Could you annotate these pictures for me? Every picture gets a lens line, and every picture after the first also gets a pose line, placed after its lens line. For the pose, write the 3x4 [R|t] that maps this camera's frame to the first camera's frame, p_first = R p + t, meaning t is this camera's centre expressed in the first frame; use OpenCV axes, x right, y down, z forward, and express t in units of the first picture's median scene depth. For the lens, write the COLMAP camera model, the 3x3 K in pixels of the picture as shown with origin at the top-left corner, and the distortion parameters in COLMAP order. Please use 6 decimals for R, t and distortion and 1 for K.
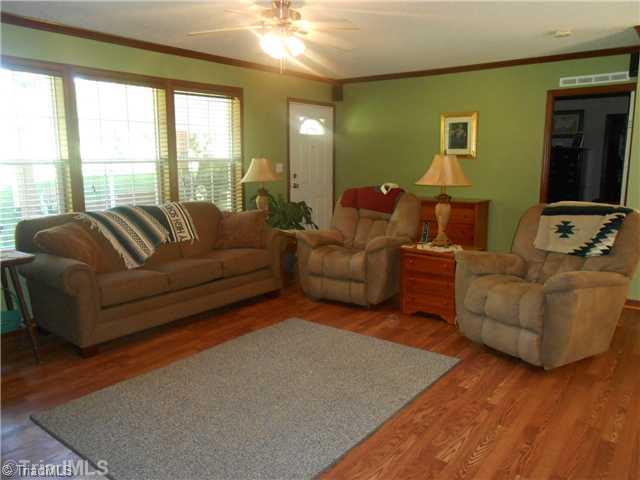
lens RADIAL K [[505.0, 0, 320.0], [0, 505.0, 240.0], [0, 0, 1]] dist [-0.005548, 0.011687]
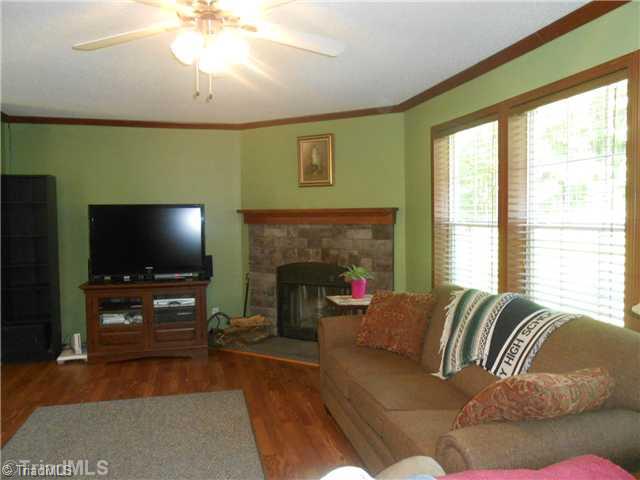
lens RADIAL K [[505.0, 0, 320.0], [0, 505.0, 240.0], [0, 0, 1]] dist [-0.005548, 0.011687]
pose [[-0.587623, 0.043886, -0.807944, 0.315771], [-0.119121, 0.982956, 0.140030, -0.220347], [0.800318, 0.178528, -0.572379, 1.224099]]
